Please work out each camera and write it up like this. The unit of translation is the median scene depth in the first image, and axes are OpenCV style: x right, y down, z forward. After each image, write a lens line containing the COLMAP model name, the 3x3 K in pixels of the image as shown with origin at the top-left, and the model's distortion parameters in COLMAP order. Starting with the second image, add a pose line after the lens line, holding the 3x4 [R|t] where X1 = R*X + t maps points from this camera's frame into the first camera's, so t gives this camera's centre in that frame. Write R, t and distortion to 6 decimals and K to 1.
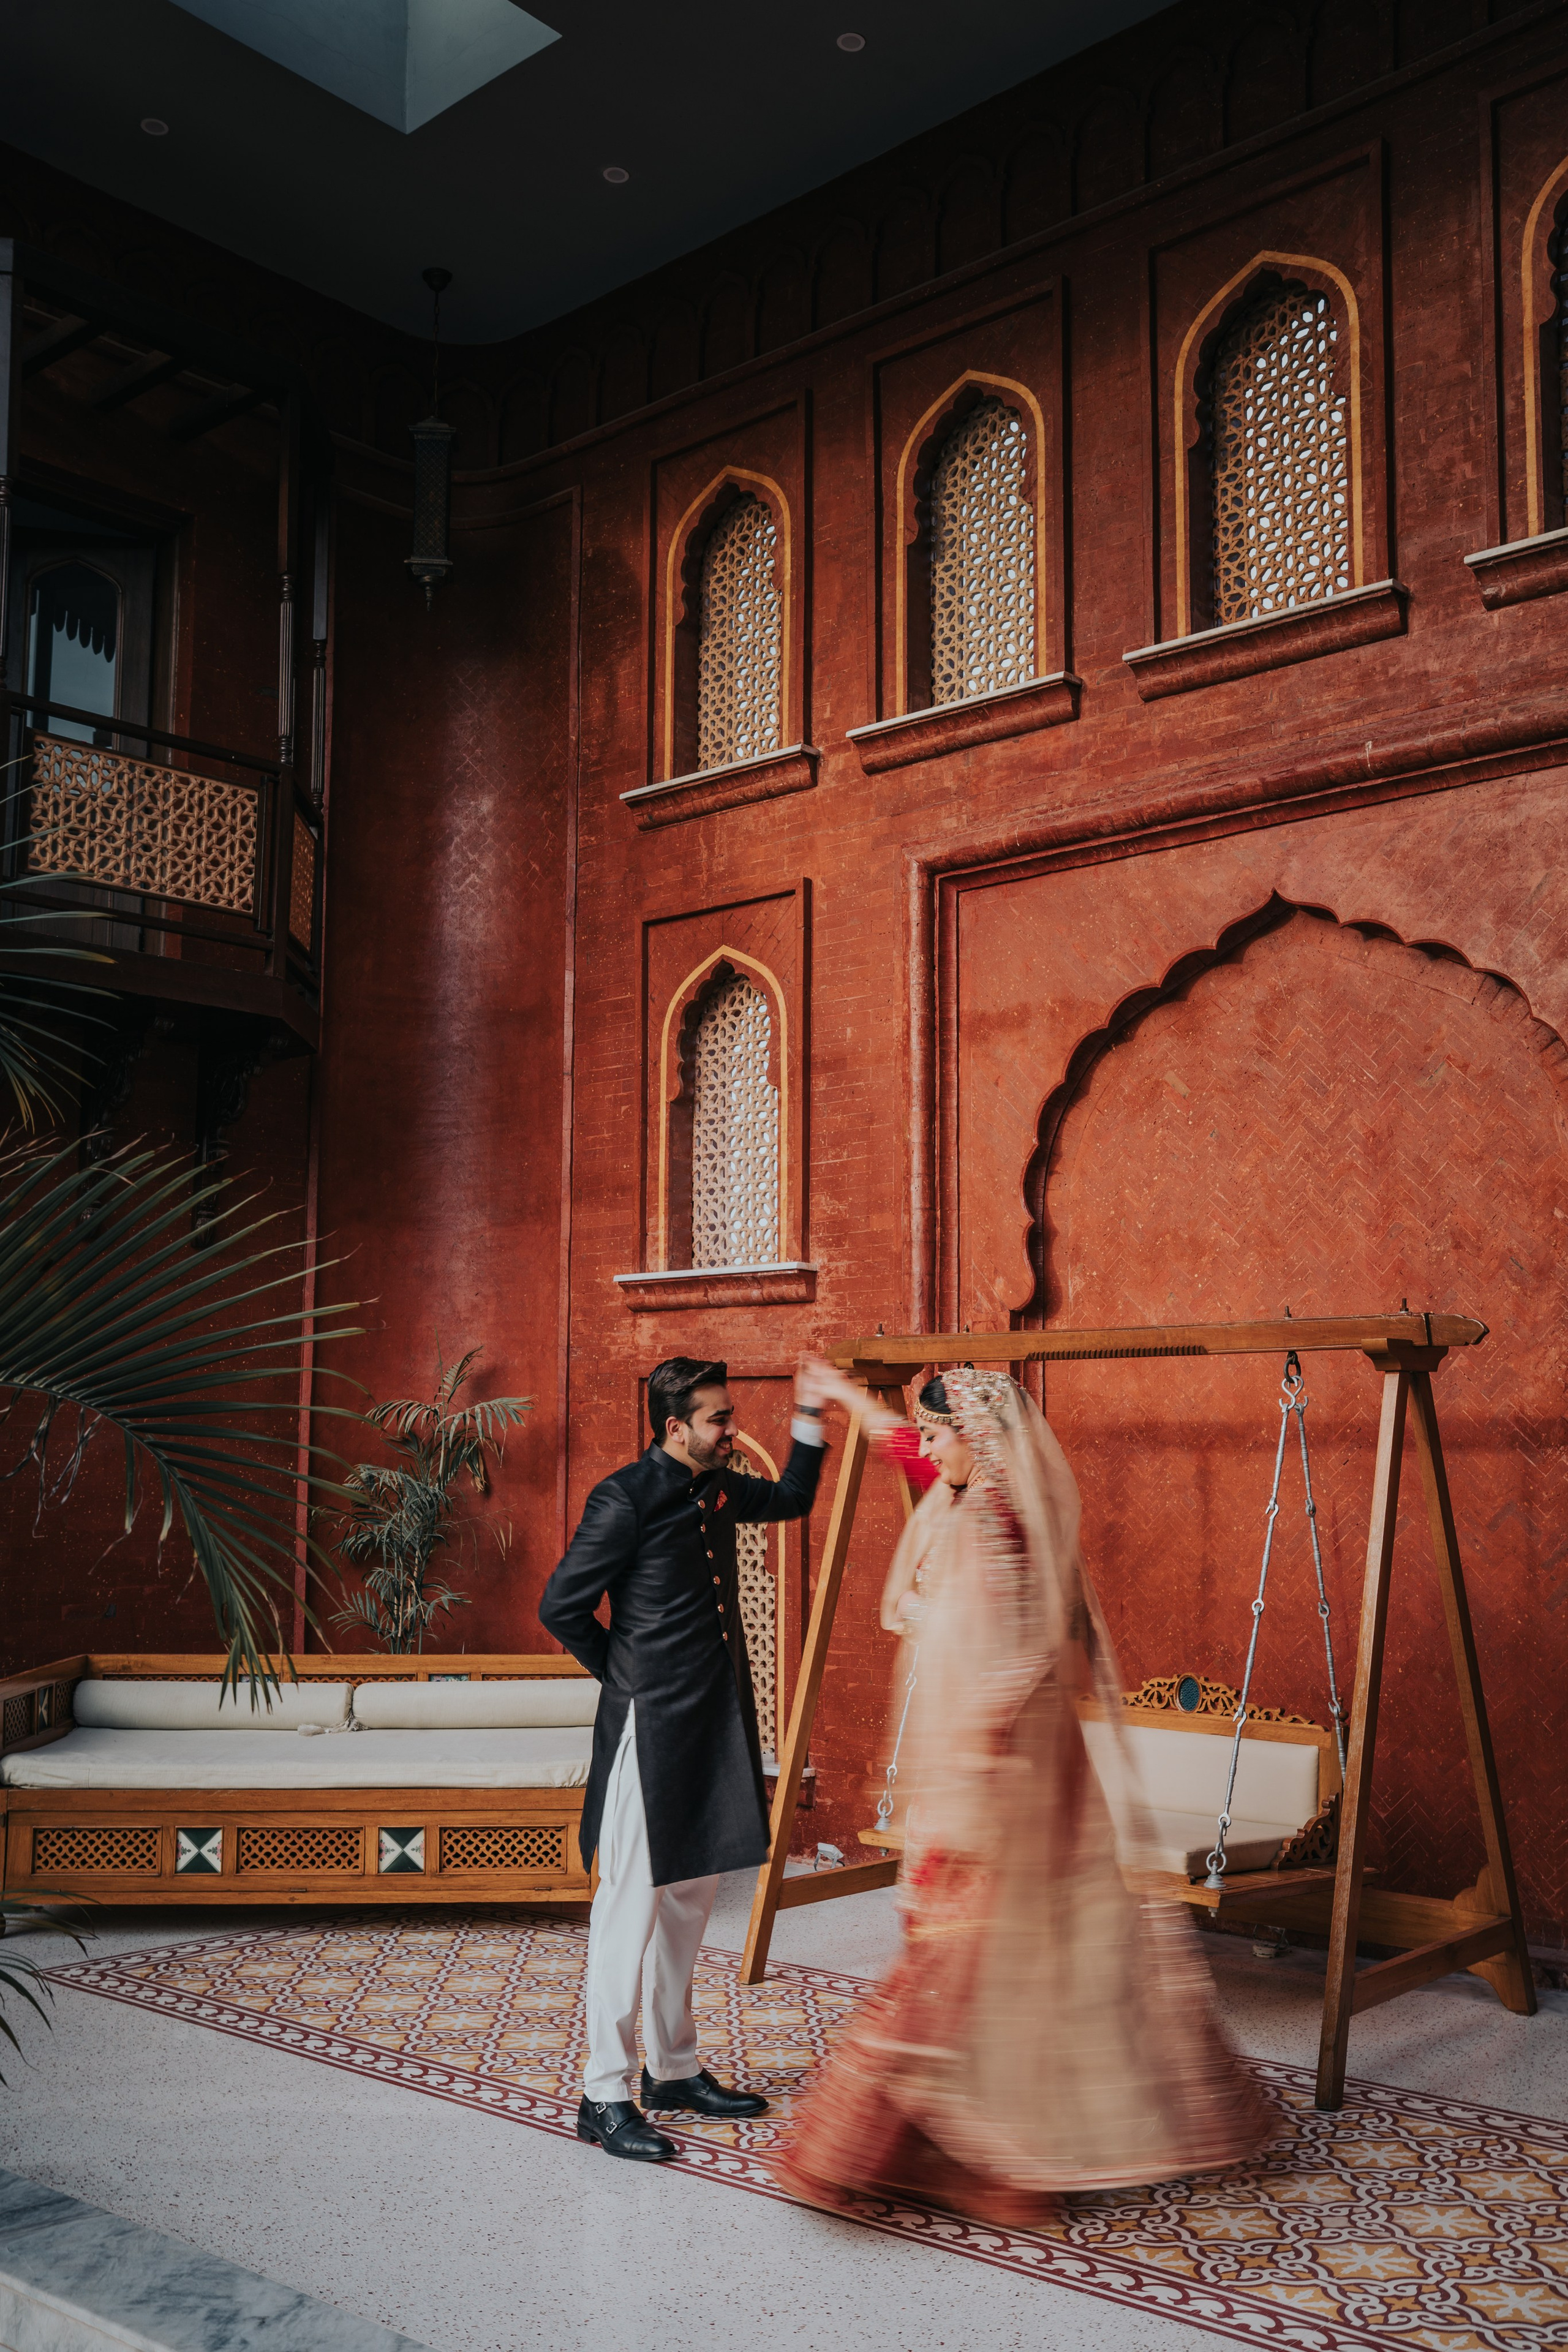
lens RADIAL K [[2273.8, 0, 788.8], [0, 2273.8, 1206.1], [0, 0, 1]] dist [-0.047522, 0.161859]
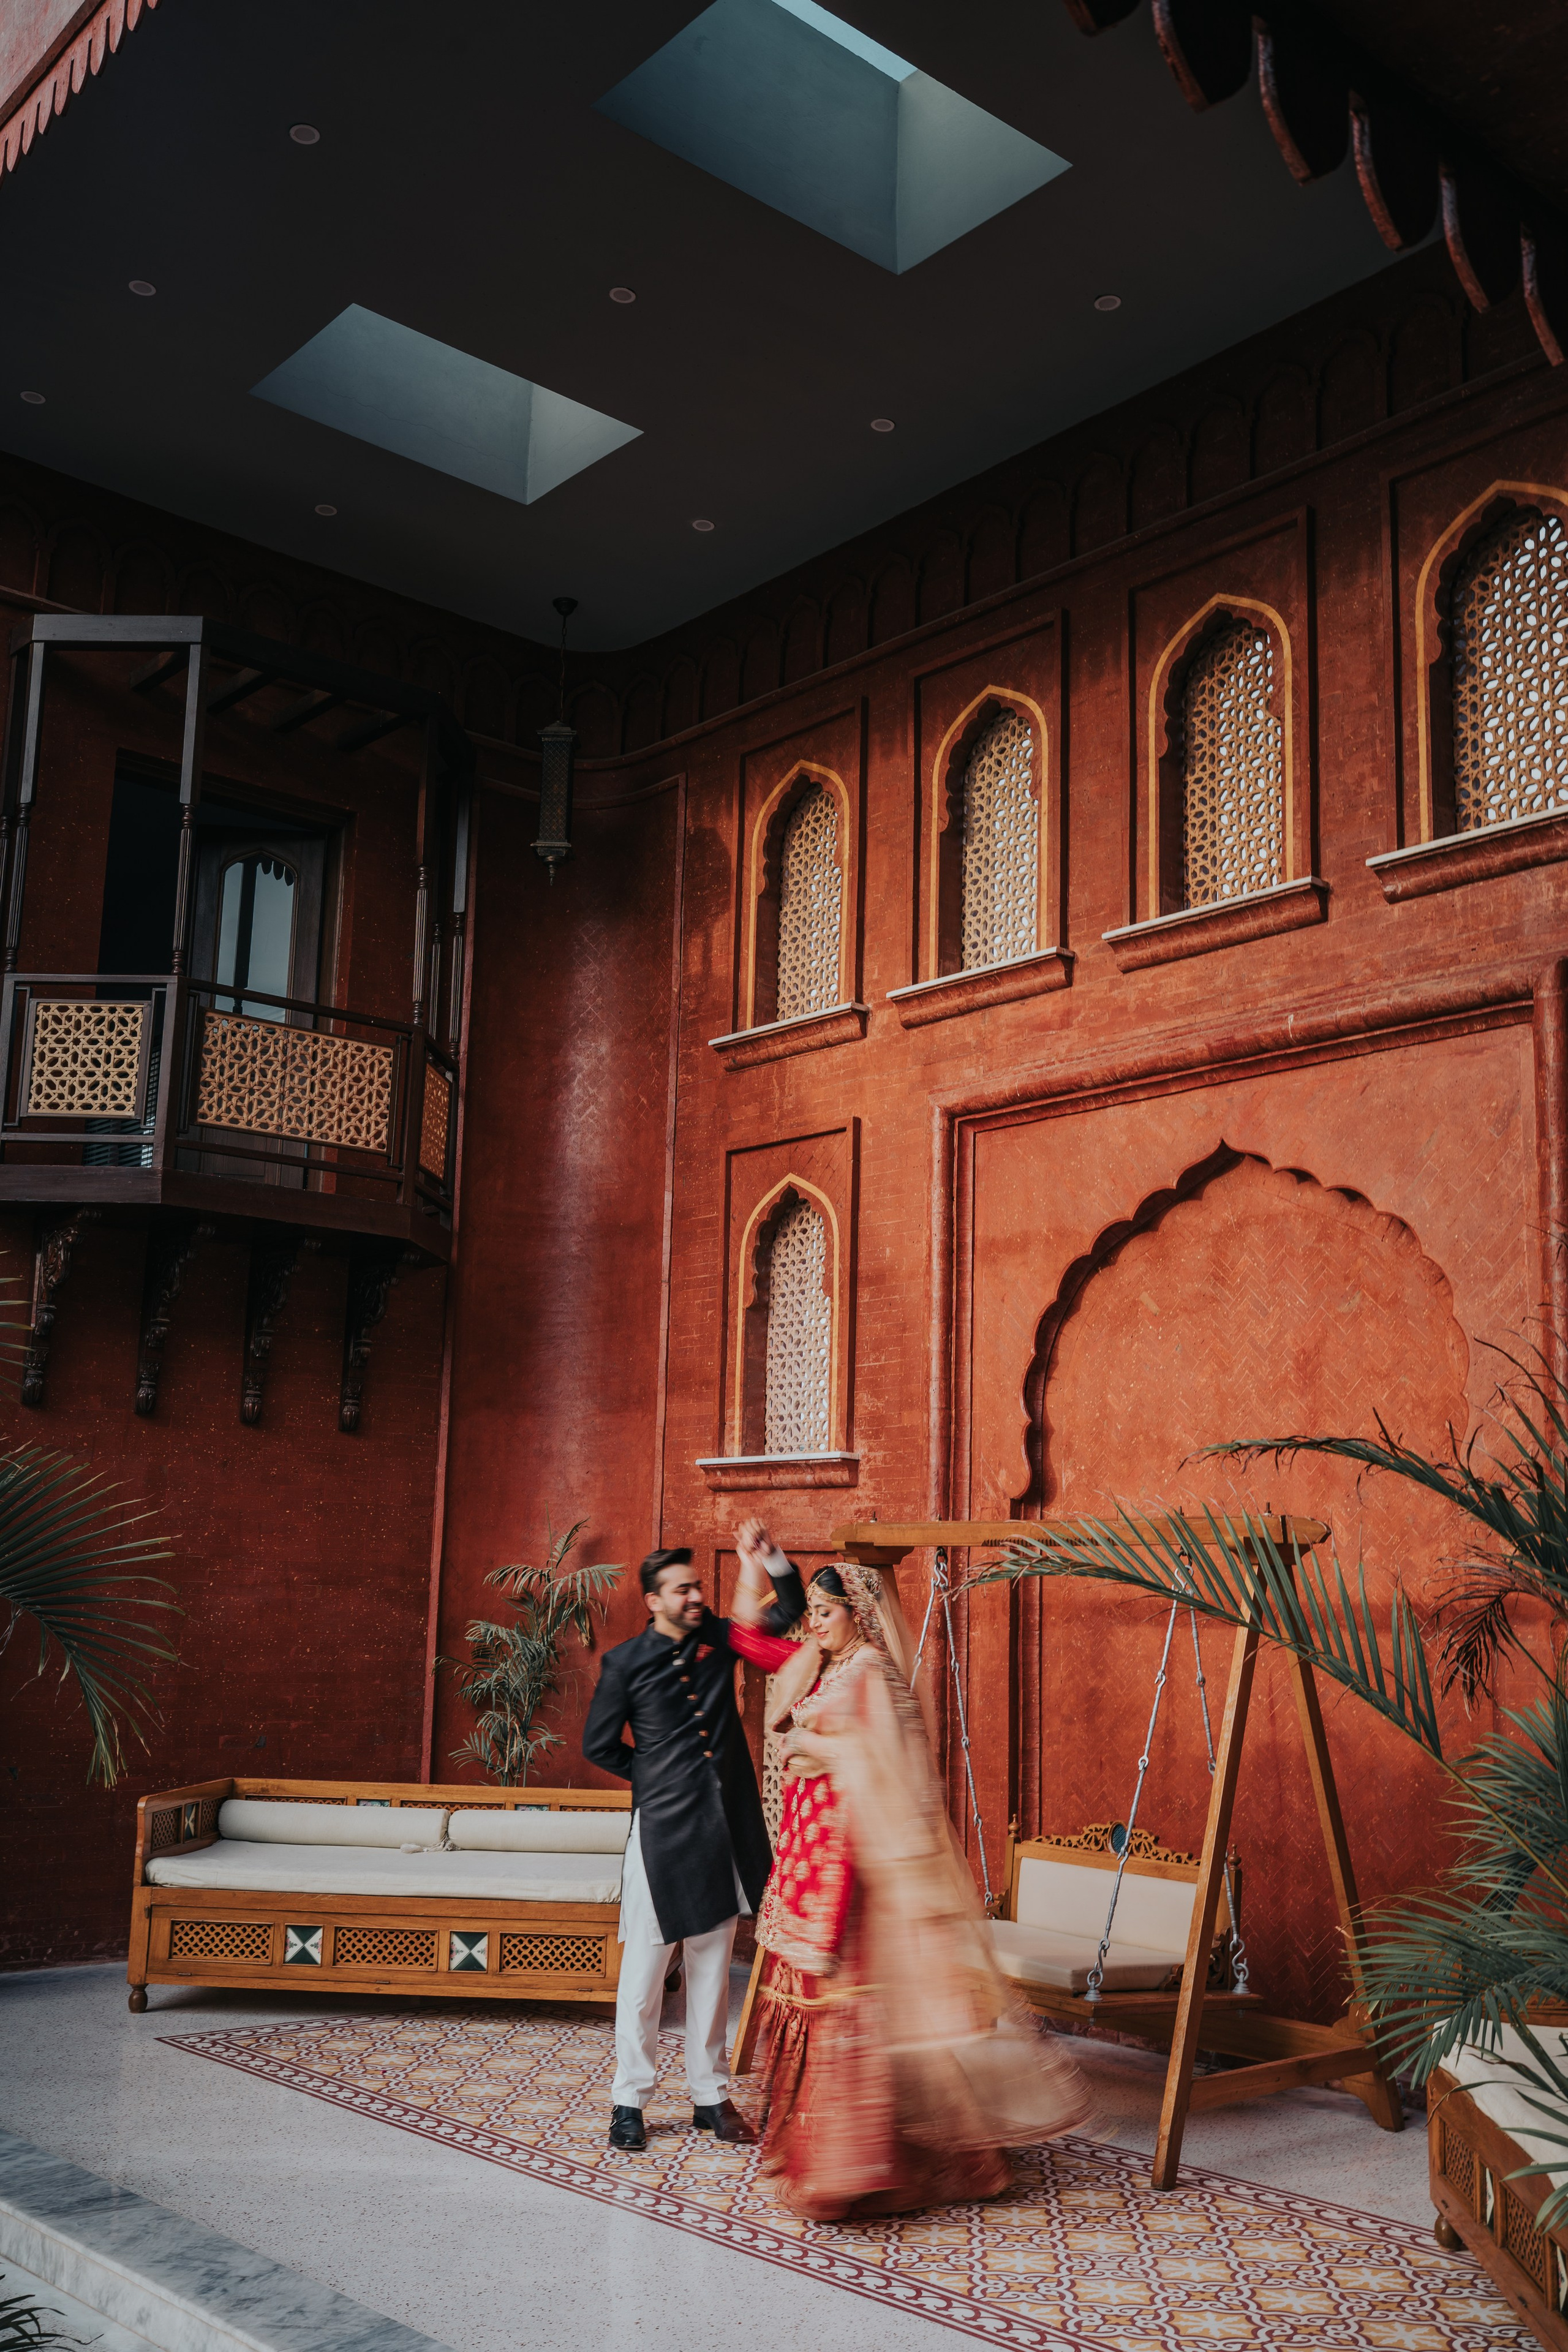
lens RADIAL K [[2285.2, 0, 778.1], [0, 2285.2, 1196.4], [0, 0, 1]] dist [-0.045434, 0.157263]
pose [[0.991666, -0.001629, -0.128825, 0.129958], [-0.007276, 0.997616, -0.068620, -0.026528], [0.128630, 0.068986, 0.989290, -0.167493]]
